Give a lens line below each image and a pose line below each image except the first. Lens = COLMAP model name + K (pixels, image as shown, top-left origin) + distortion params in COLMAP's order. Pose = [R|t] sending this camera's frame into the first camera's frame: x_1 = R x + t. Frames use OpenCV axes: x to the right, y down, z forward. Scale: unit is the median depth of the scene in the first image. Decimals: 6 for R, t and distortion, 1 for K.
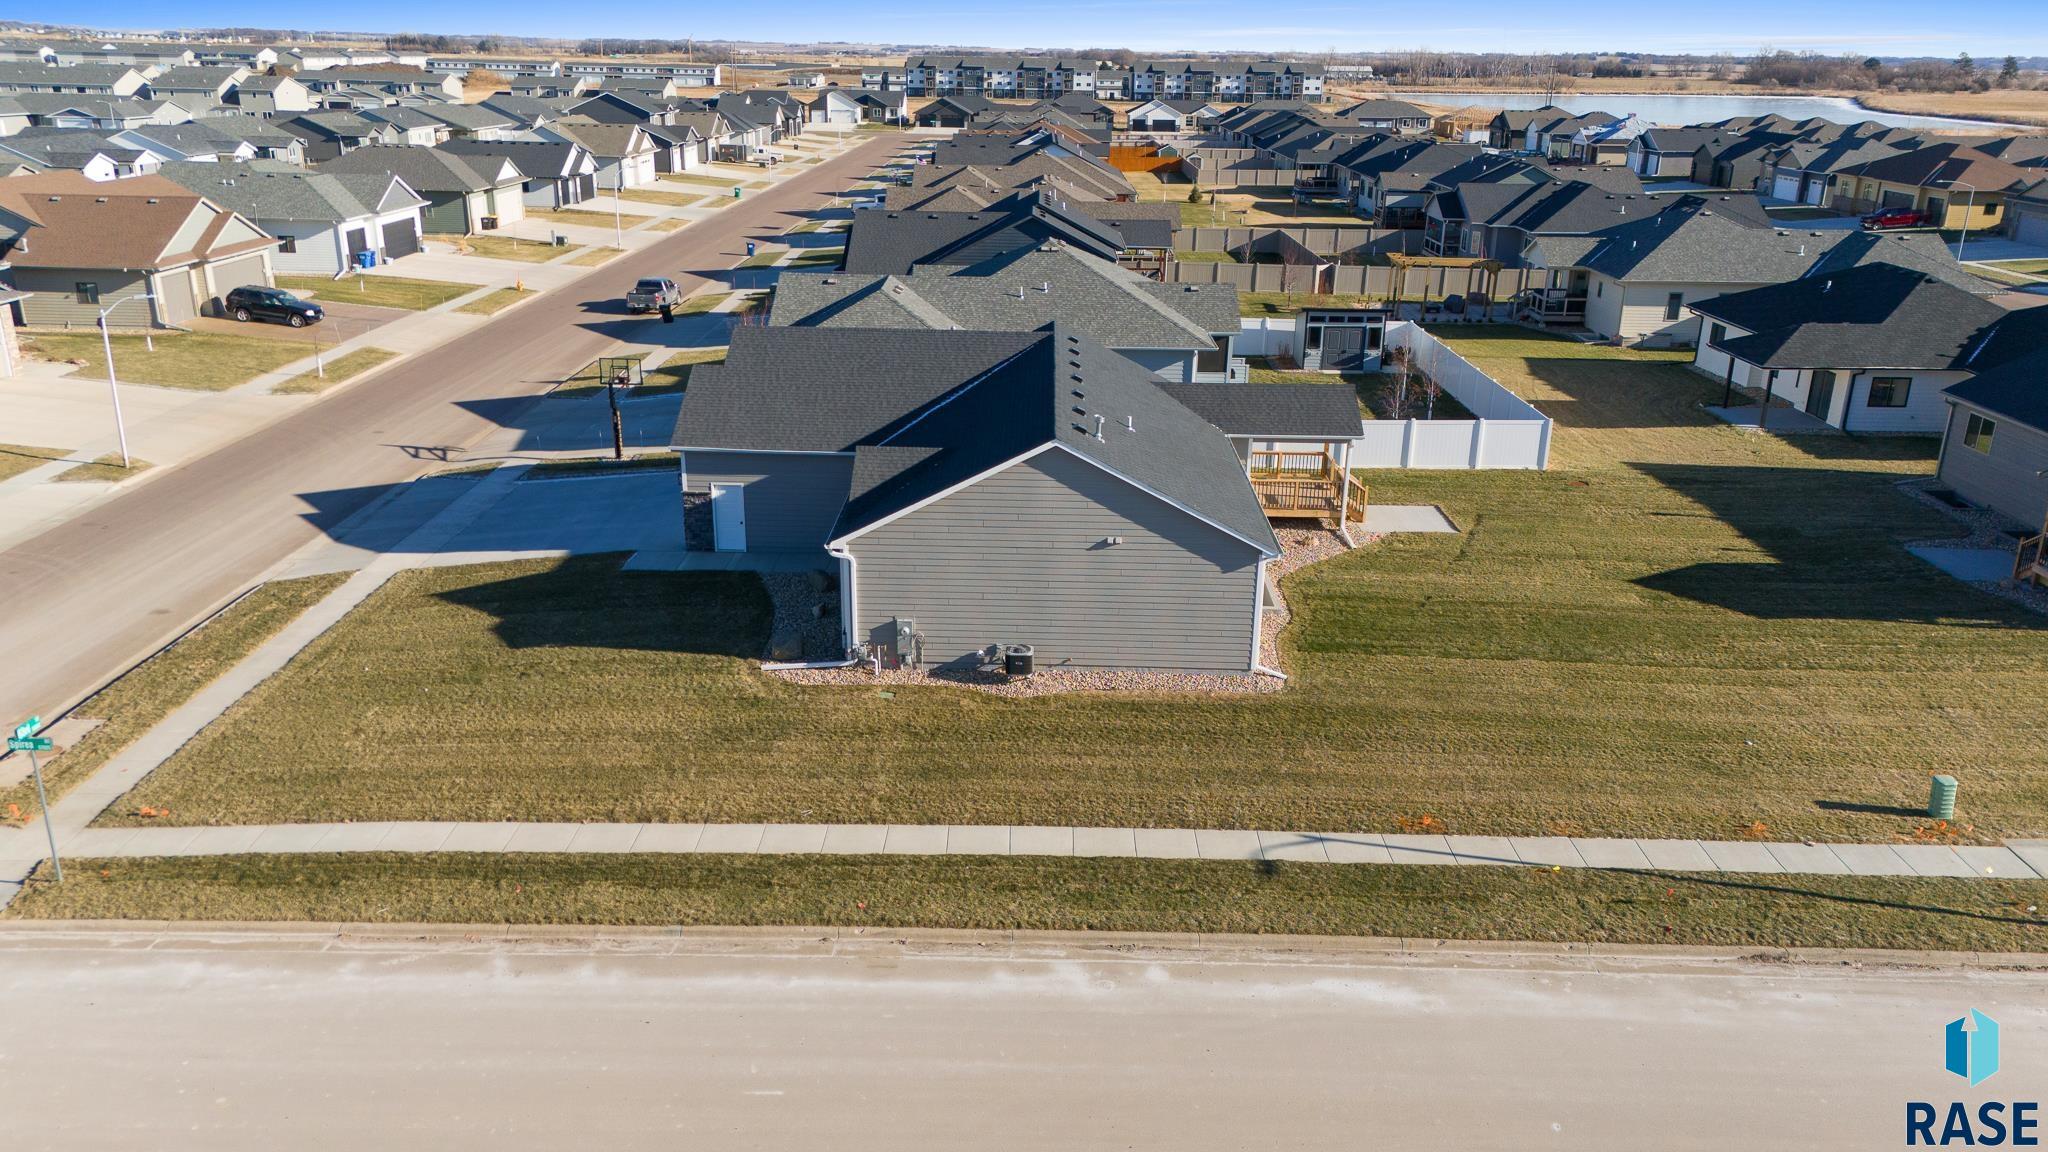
lens RADIAL K [[1487.7, 0, 1019.6], [0, 1487.7, 572.5], [0, 0, 1]] dist [0.086064, -0.075082]
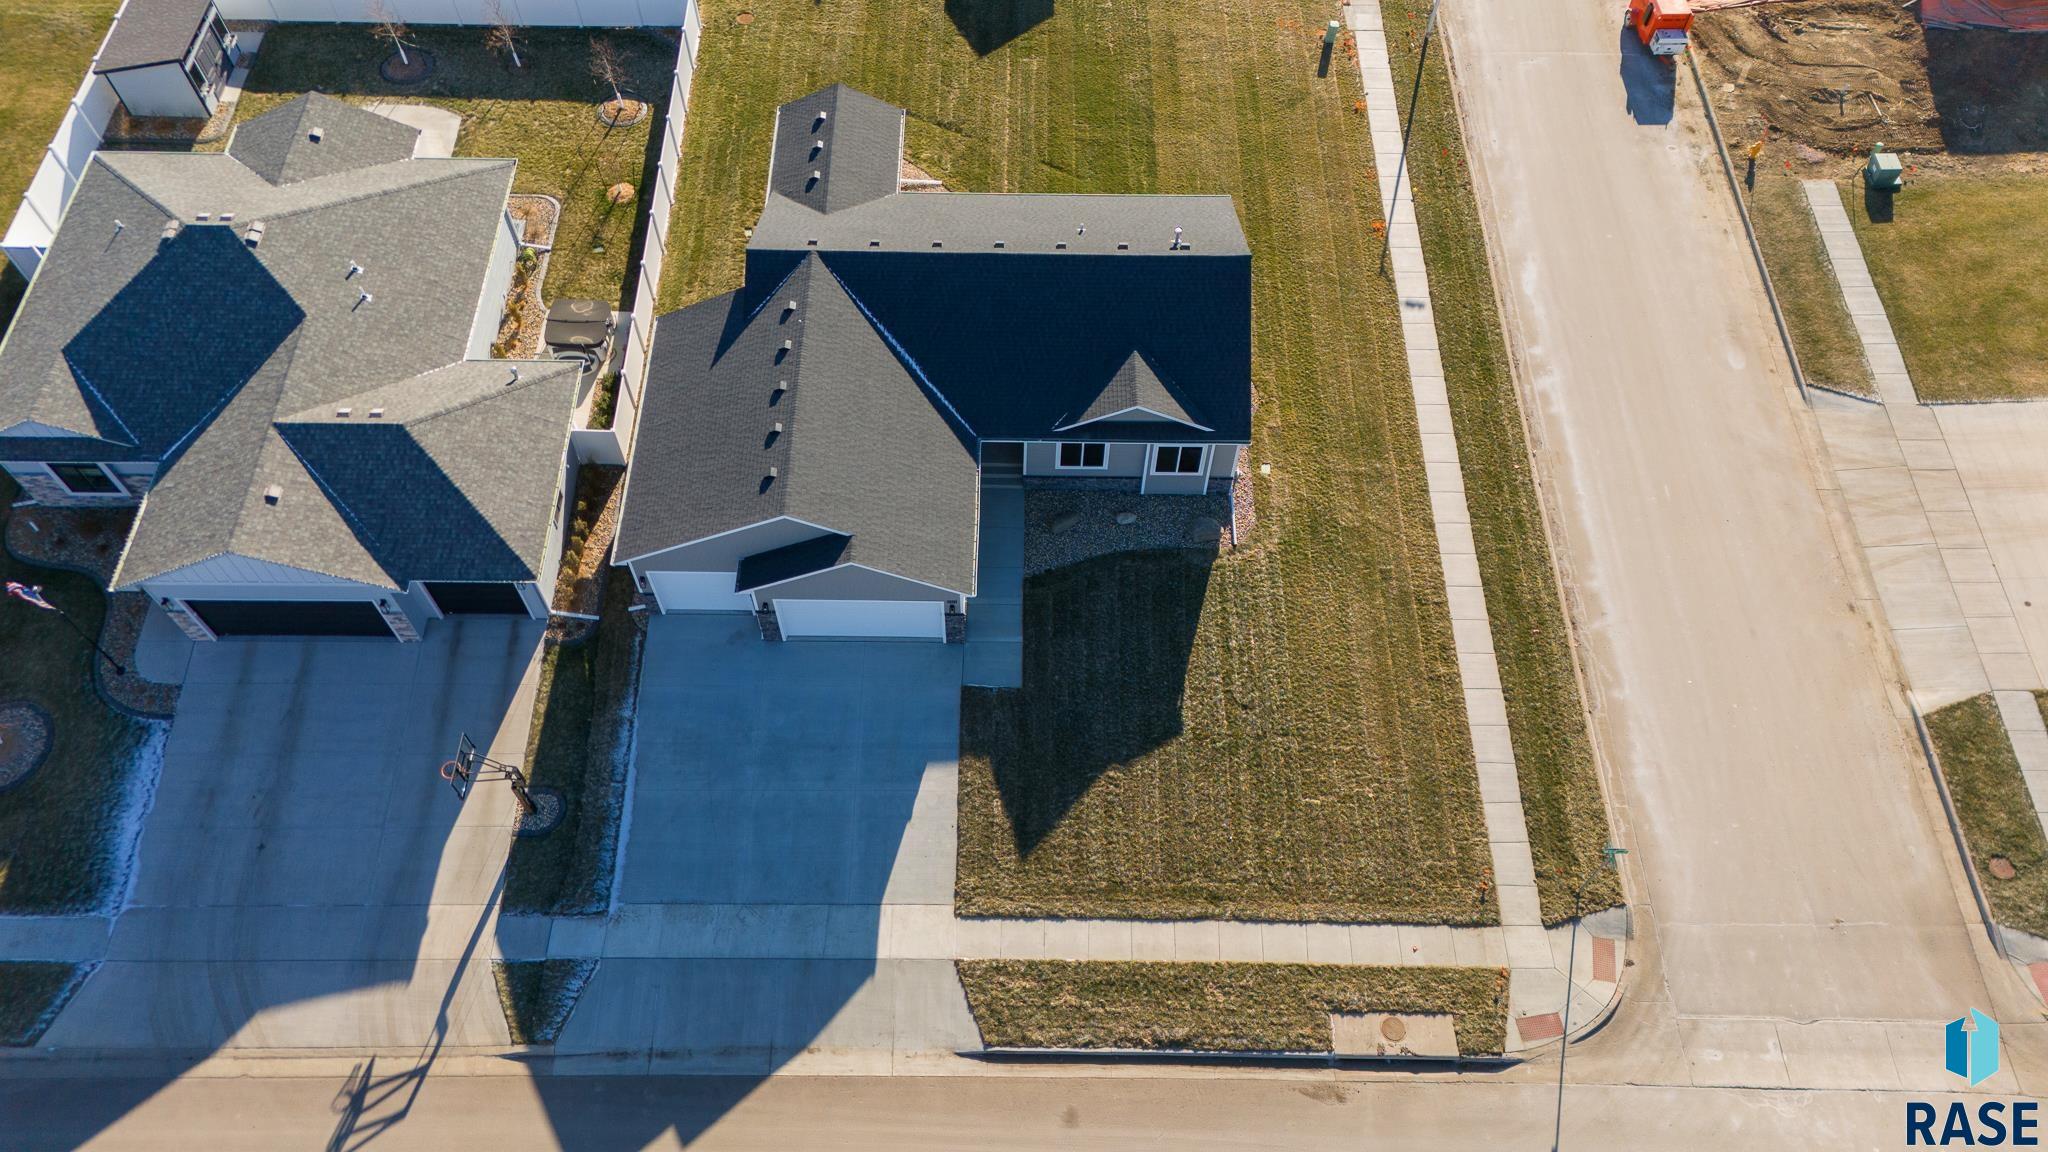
lens RADIAL K [[1487.7, 0, 1019.6], [0, 1487.7, 572.5], [0, 0, 1]] dist [0.086064, -0.075082]
pose [[-0.009717, -0.853594, 0.520848, -0.765750], [0.322281, 0.490405, 0.809715, -0.918270], [-0.946594, 0.175727, 0.270331, 0.714010]]
